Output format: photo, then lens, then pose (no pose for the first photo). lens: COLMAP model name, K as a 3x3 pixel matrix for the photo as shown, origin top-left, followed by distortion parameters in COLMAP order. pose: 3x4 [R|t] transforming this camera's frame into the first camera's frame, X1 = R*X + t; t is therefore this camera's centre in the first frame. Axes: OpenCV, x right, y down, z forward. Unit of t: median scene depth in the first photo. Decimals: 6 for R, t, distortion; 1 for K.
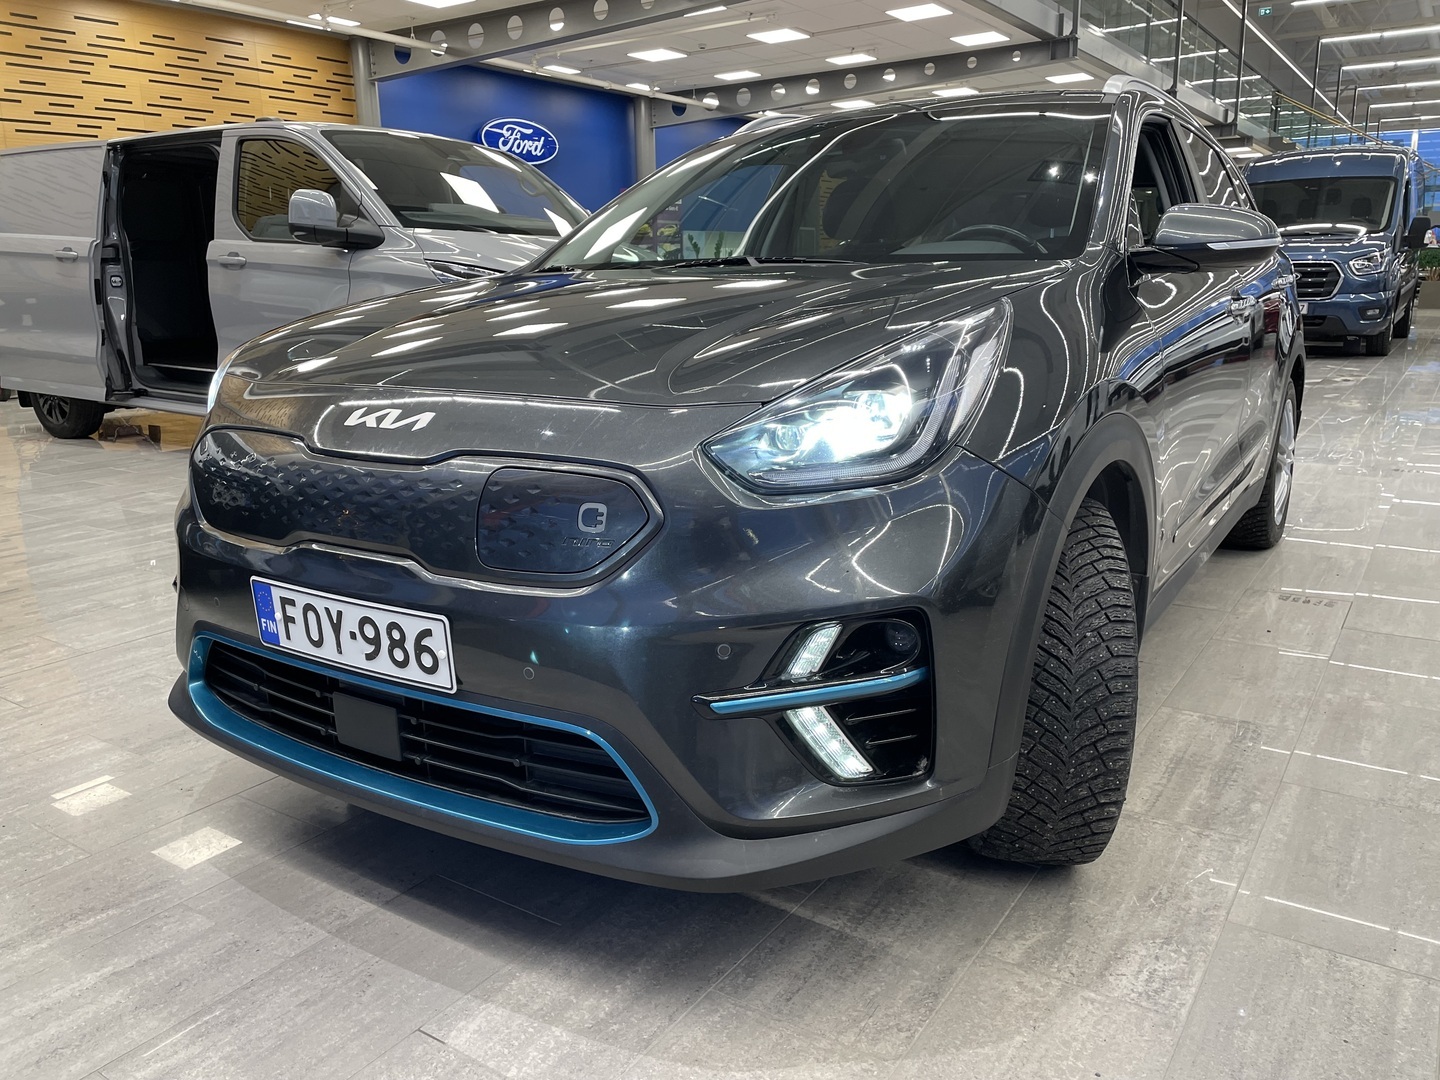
lens RADIAL K [[1118.2, 0, 731.9], [0, 1118.2, 541.4], [0, 0, 1]] dist [0.081989, -0.110460]
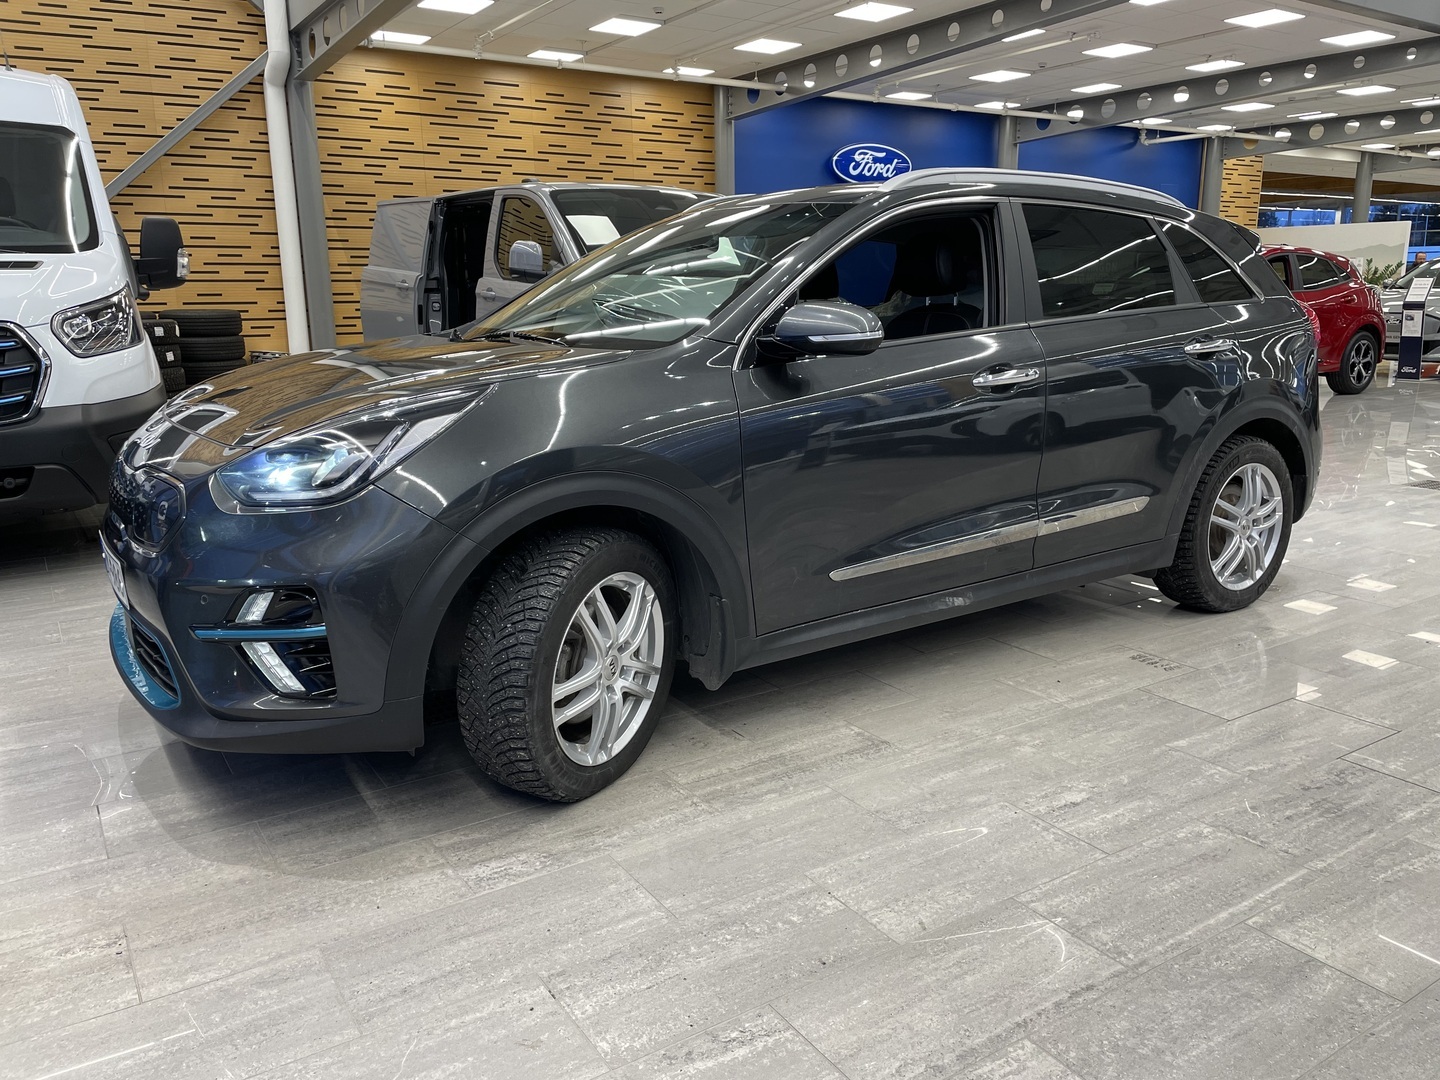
lens RADIAL K [[1118.2, 0, 715.9], [0, 1118.2, 544.5], [0, 0, 1]] dist [0.081989, -0.110460]
pose [[0.917481, 0.097418, -0.385666, 0.161457], [-0.097469, 0.995048, 0.019472, -0.010445], [0.385653, 0.019725, 0.922433, -0.028222]]
